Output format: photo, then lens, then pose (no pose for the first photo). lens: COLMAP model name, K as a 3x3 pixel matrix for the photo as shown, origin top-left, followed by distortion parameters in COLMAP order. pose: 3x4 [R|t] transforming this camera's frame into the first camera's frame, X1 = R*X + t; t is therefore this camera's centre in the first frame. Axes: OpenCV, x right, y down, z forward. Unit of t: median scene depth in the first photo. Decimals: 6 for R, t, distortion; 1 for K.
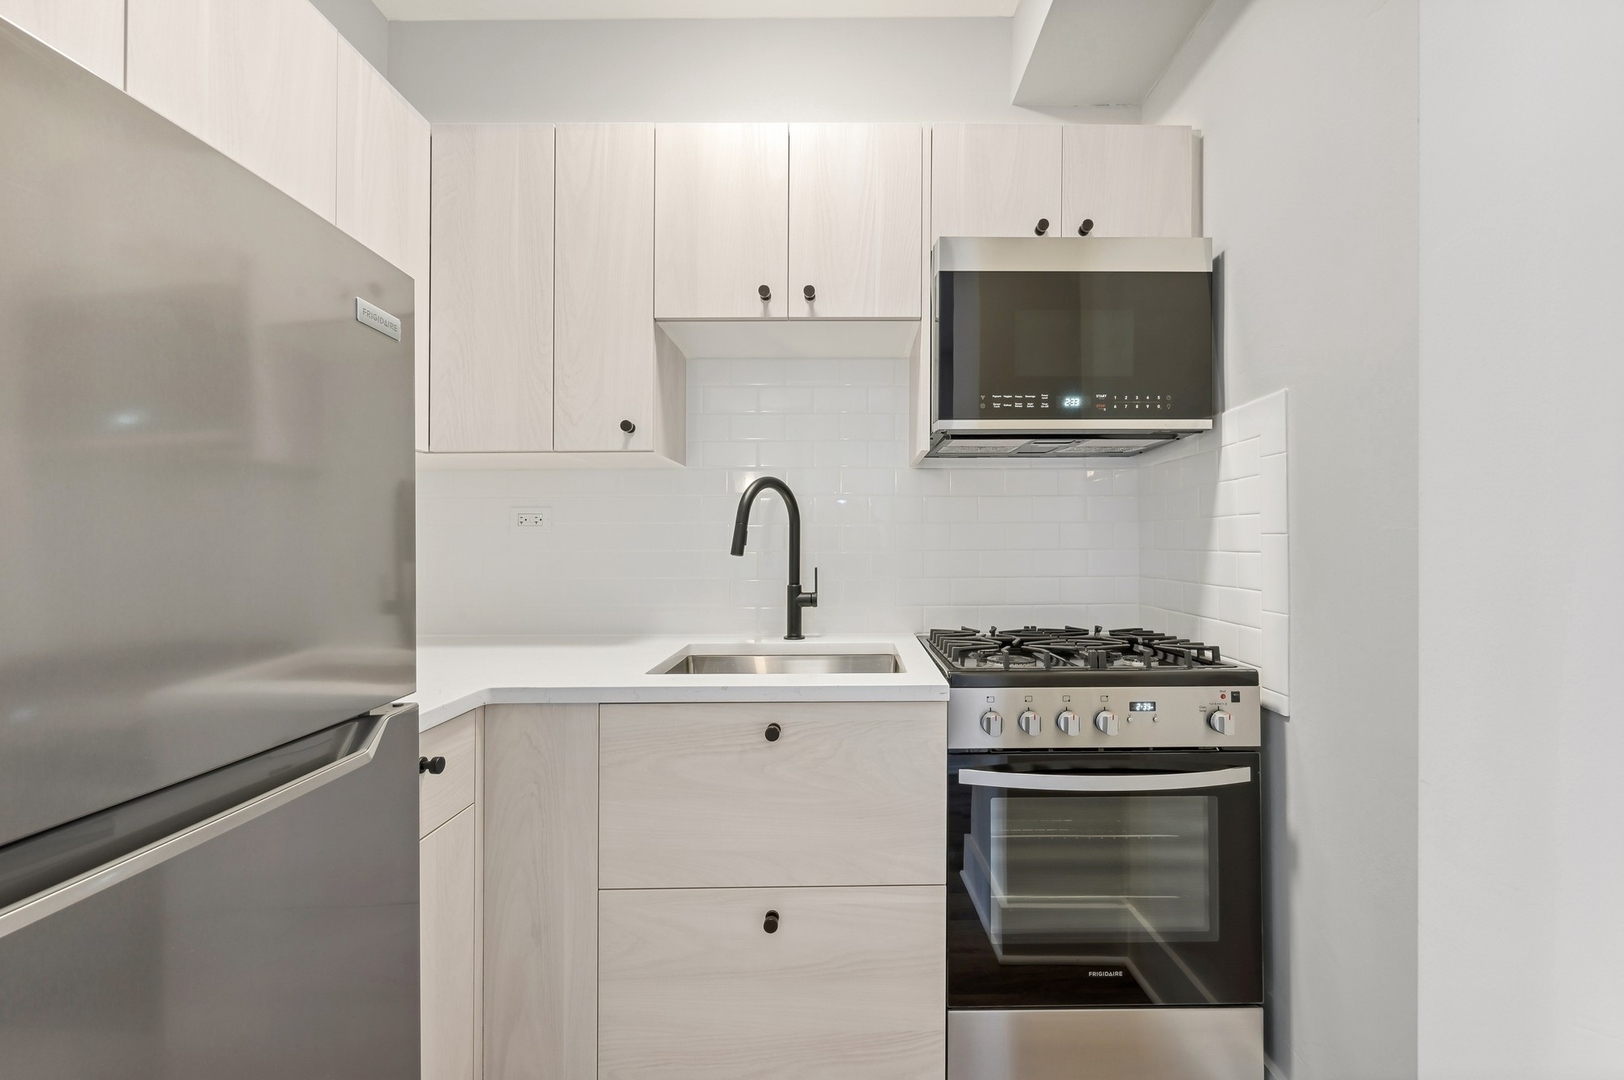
lens RADIAL K [[651.4, 0, 859.9], [0, 651.4, 536.3], [0, 0, 1]] dist [-0.000022, 0.000032]
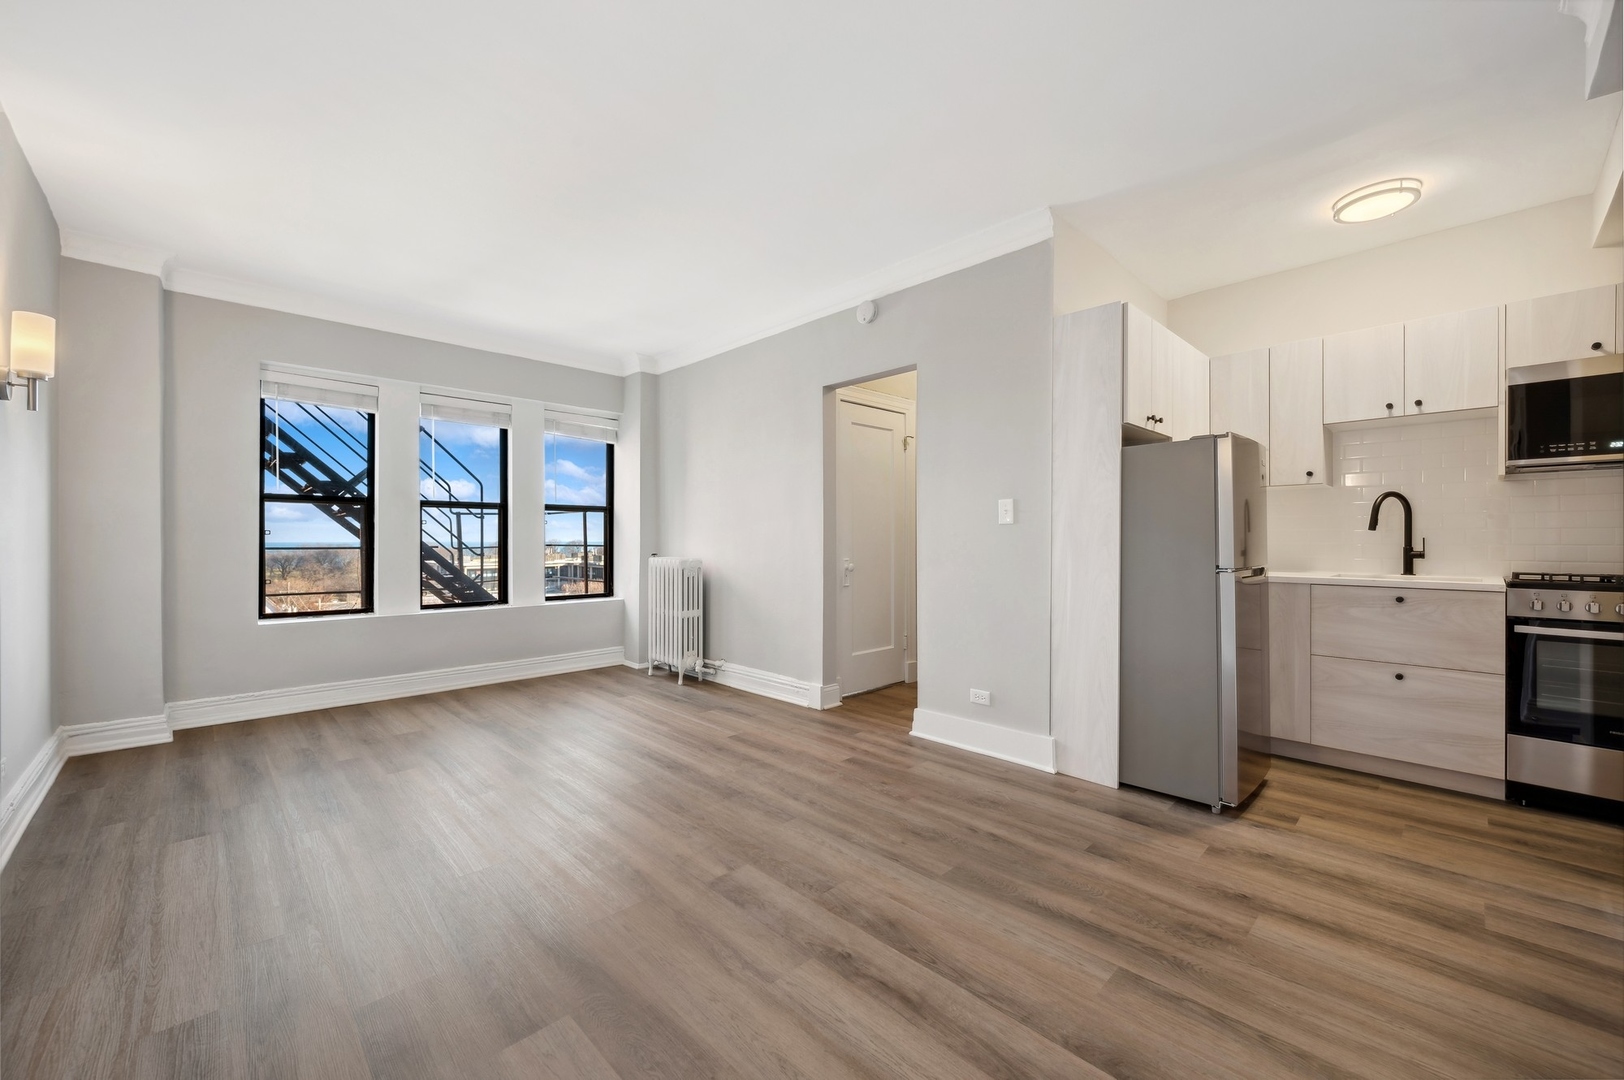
lens RADIAL K [[639.3, 0, 818.0], [0, 639.3, 530.1], [0, 0, 1]] dist [0.000376, 0.000164]
pose [[0.676113, -0.004362, -0.736785, 0.129493], [0.002178, 0.999990, -0.003922, 0.034594], [0.736795, 0.001047, 0.676115, -1.805191]]
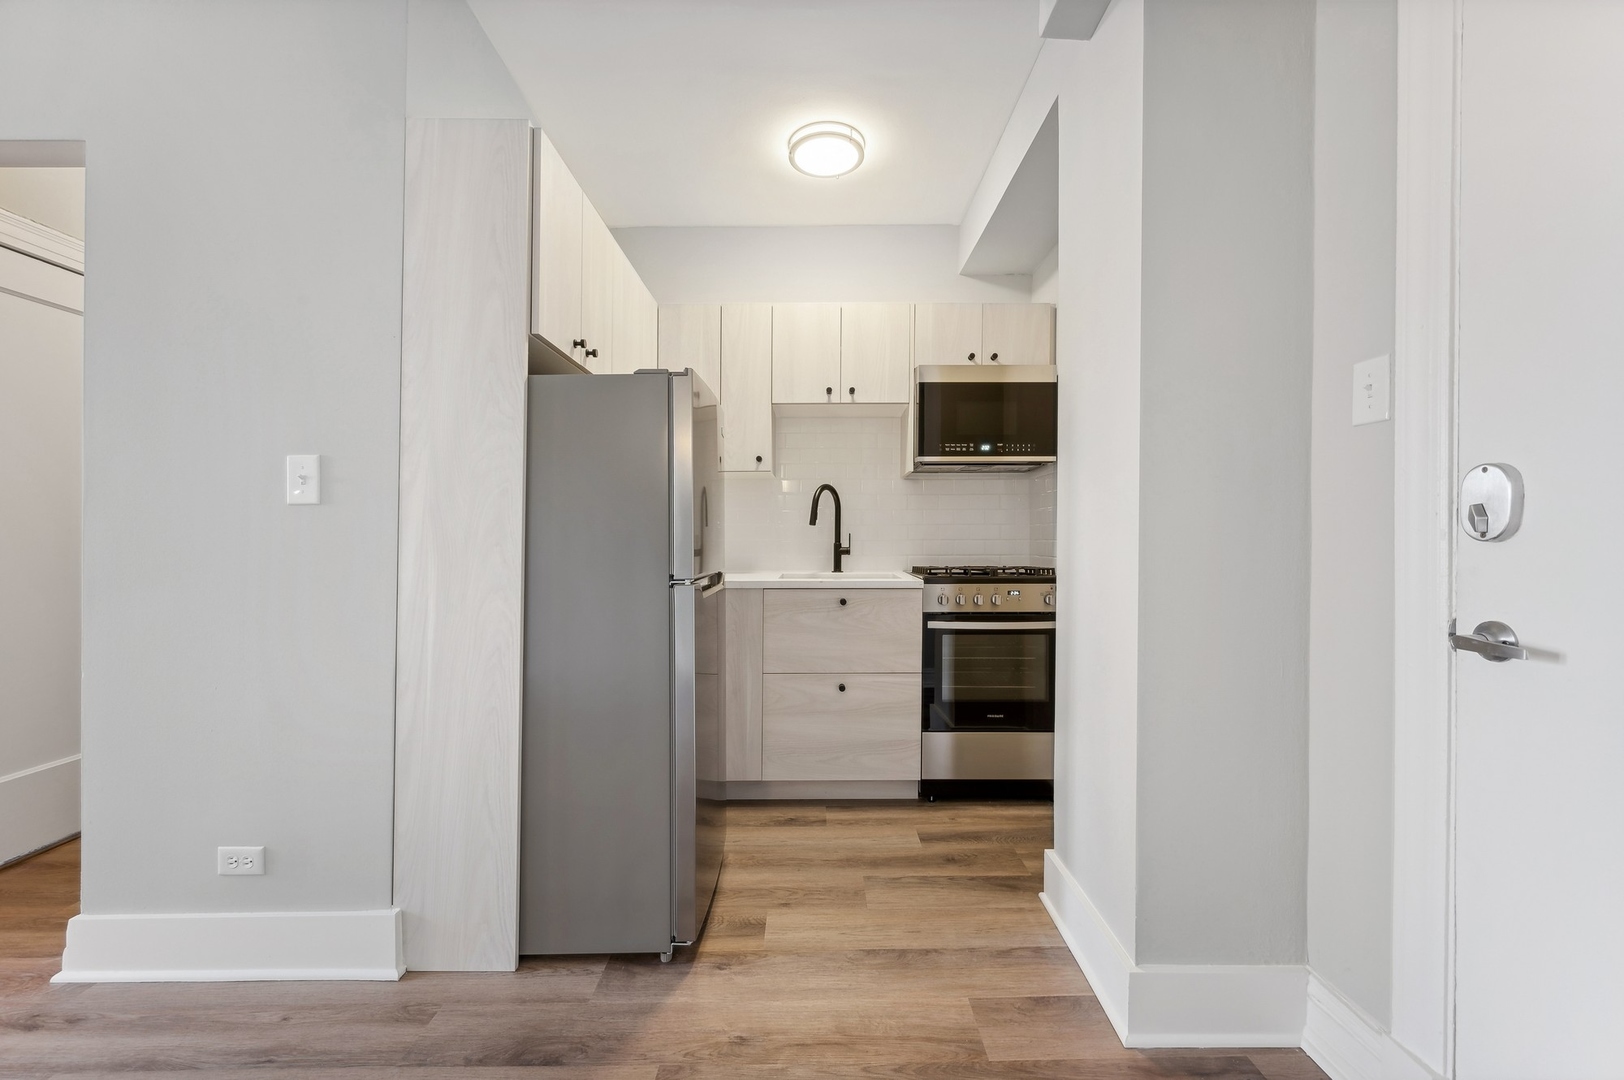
lens RADIAL K [[639.3, 0, 818.0], [0, 639.3, 530.1], [0, 0, 1]] dist [0.000376, 0.000164]
pose [[0.999756, 0.003293, -0.021827, -0.138045], [-0.003337, 0.999992, -0.001996, 0.050045], [0.021821, 0.002068, 0.999760, -0.935044]]
